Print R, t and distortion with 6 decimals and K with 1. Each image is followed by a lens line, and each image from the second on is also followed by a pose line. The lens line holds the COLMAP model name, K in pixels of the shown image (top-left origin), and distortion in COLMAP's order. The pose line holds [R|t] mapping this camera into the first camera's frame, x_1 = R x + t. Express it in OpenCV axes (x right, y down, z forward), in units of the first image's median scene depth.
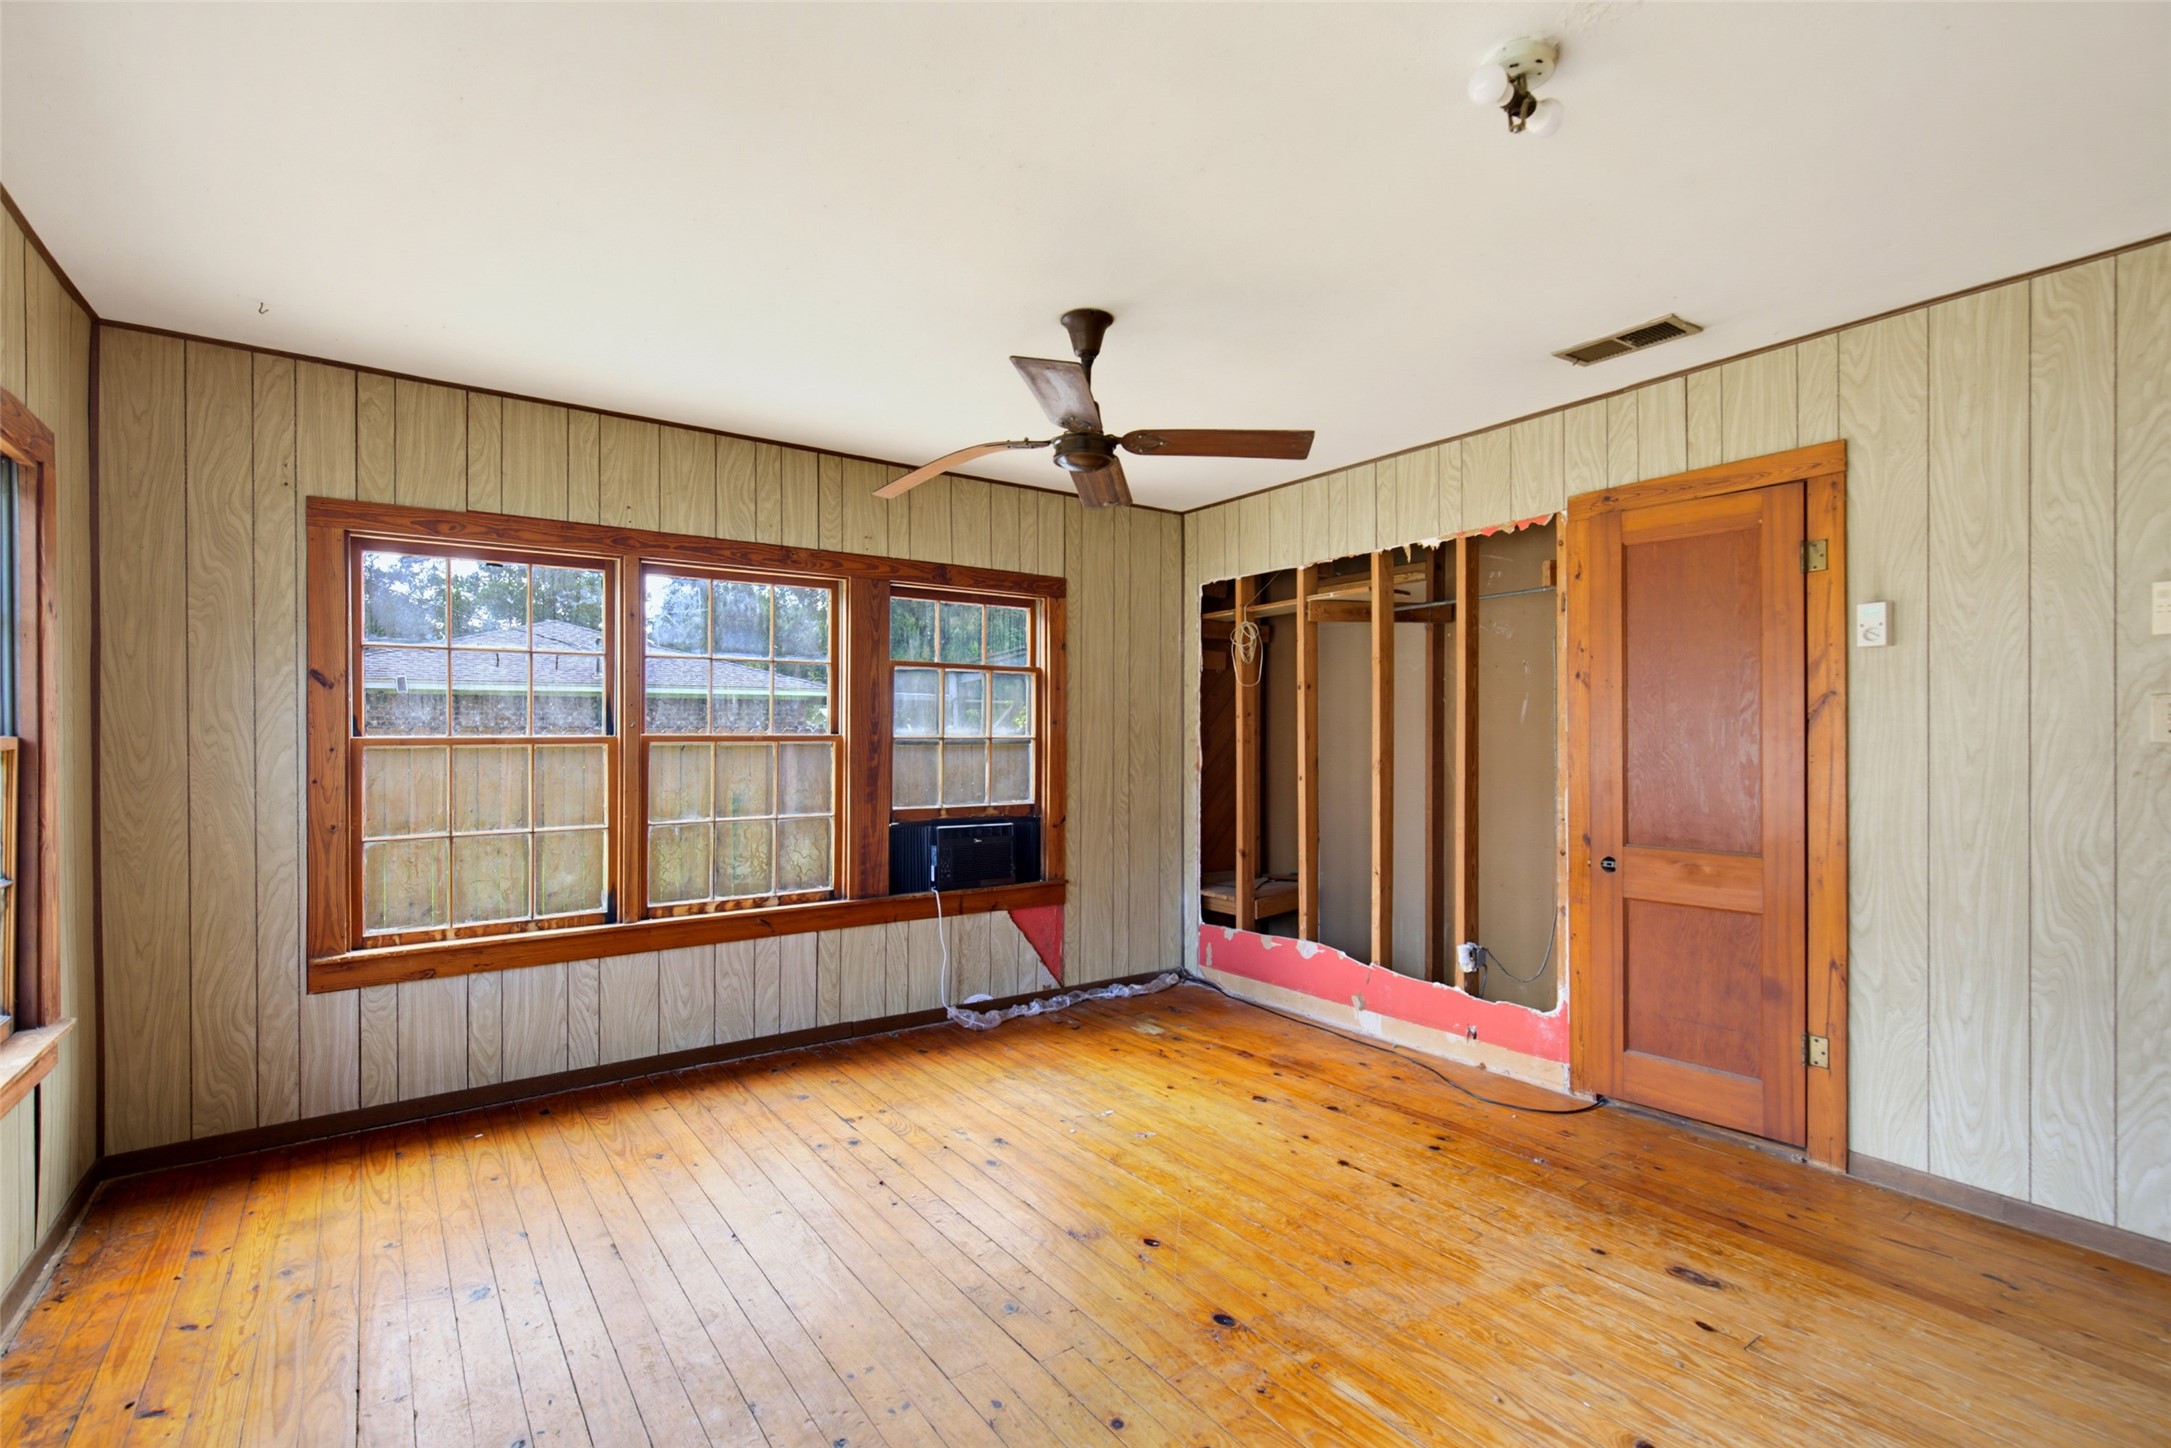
lens RADIAL K [[1003.0, 0, 1085.5], [0, 1003.0, 724.0], [0, 0, 1]] dist [-0.000333, 0.000062]
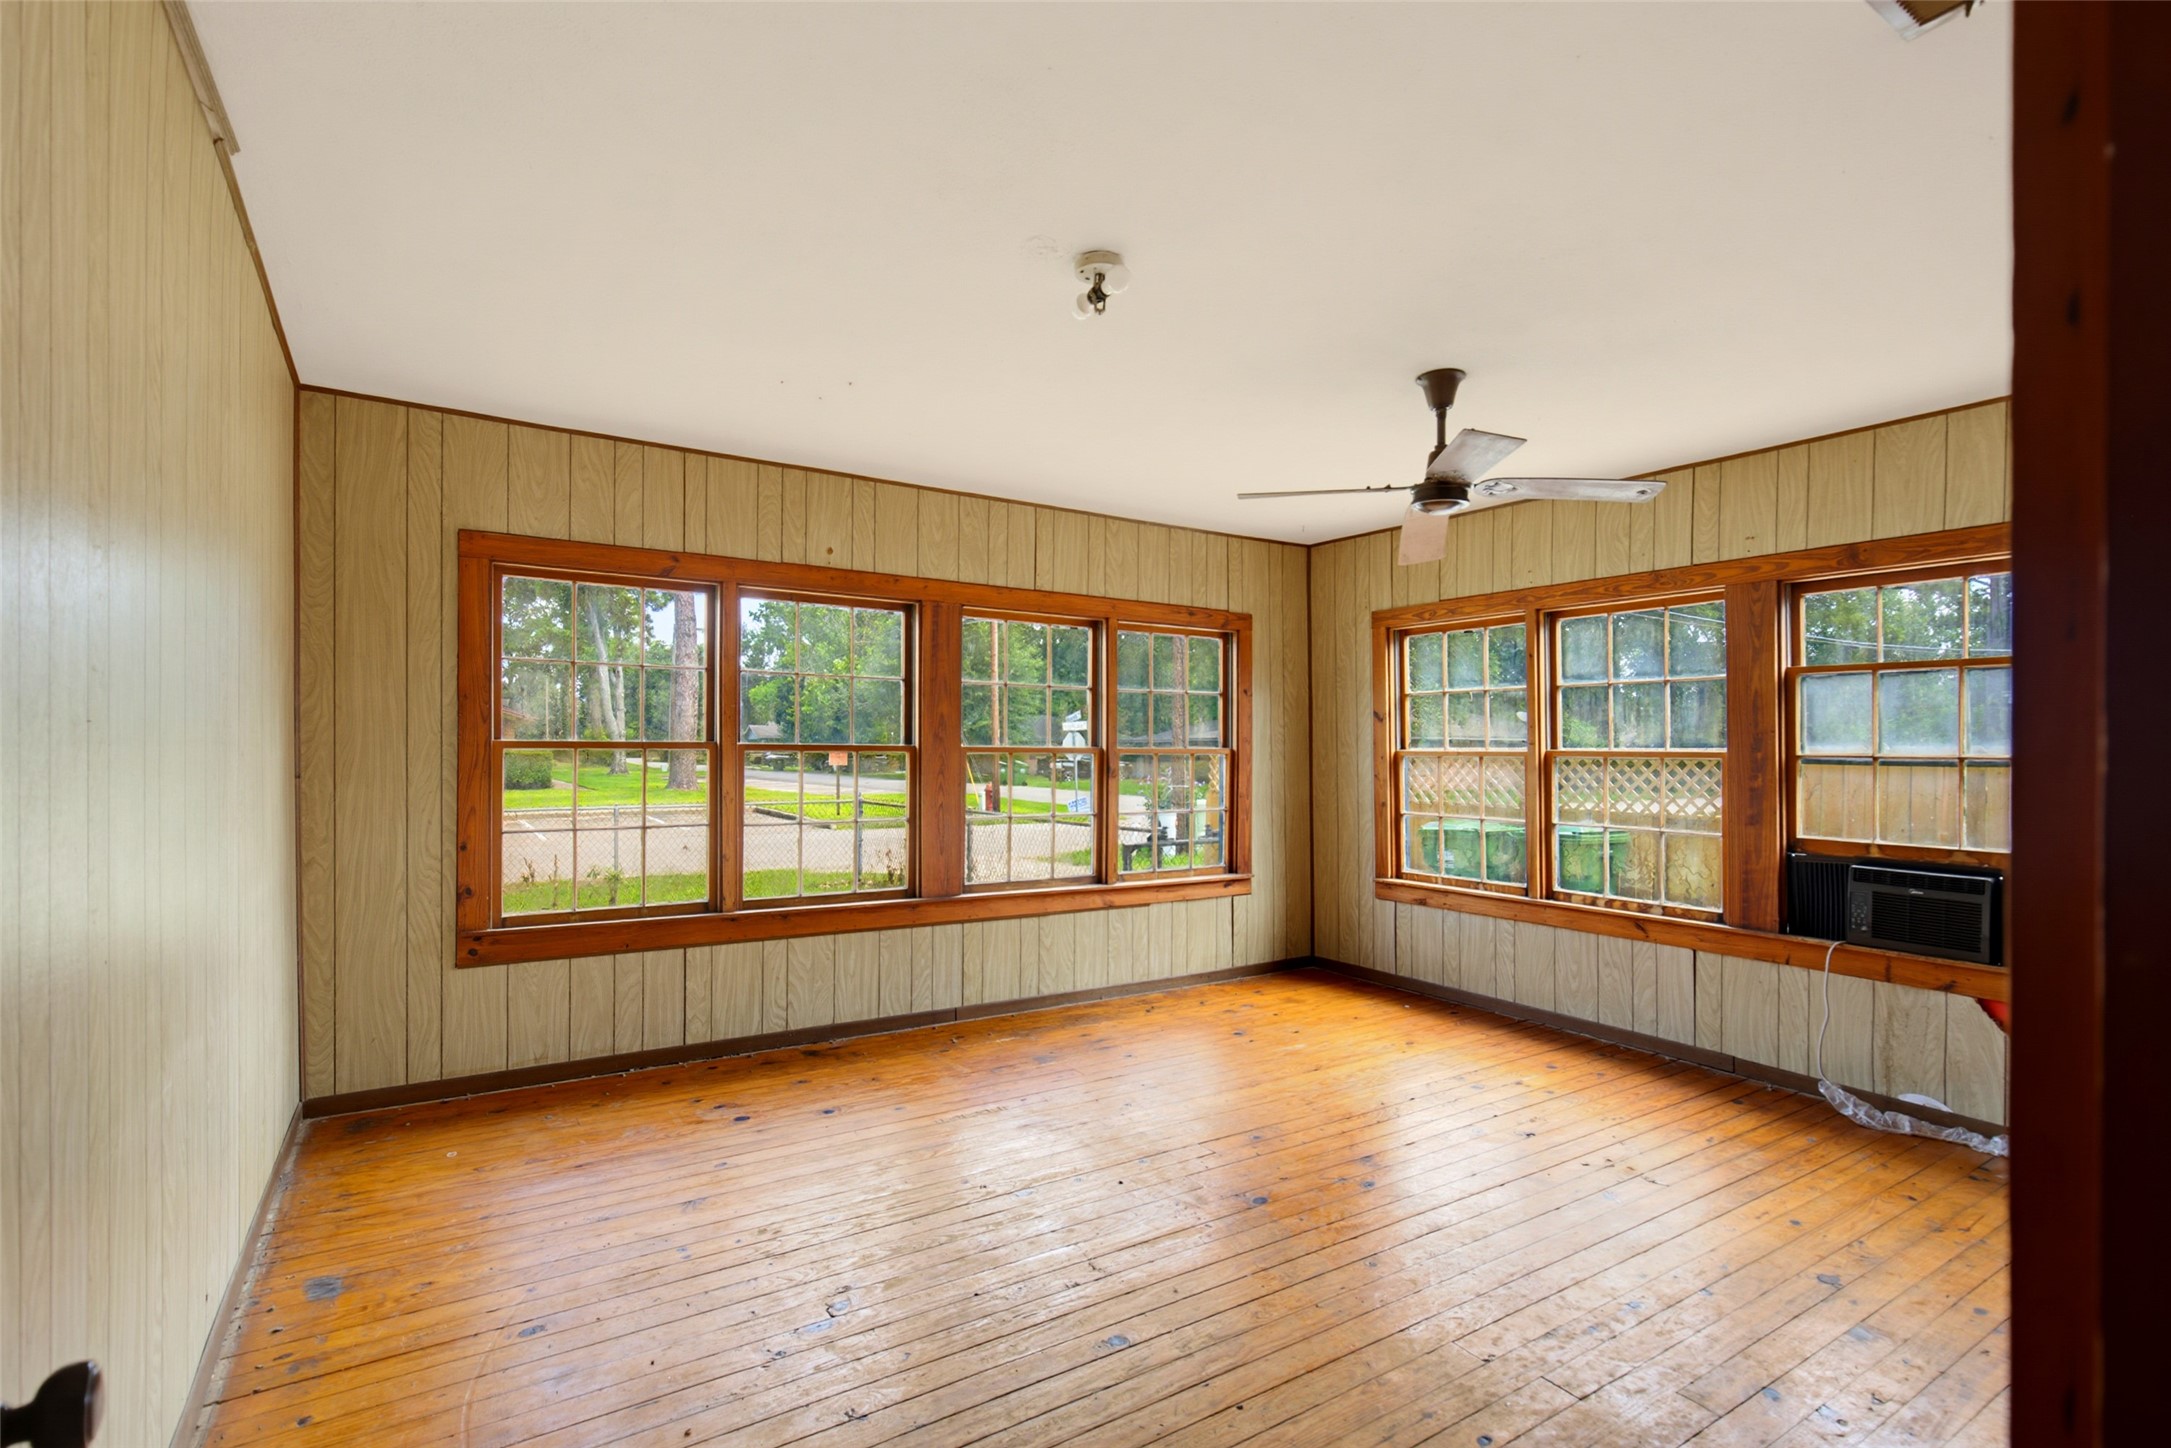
lens RADIAL K [[1016.3, 0, 1087.2], [0, 1016.3, 748.2], [0, 0, 1]] dist [0.001352, 0.000187]
pose [[-0.050851, -0.000912, -0.998706, 0.795728], [-0.002386, 0.999997, -0.000792, 0.010344], [0.998703, 0.002343, -0.050853, 0.468758]]
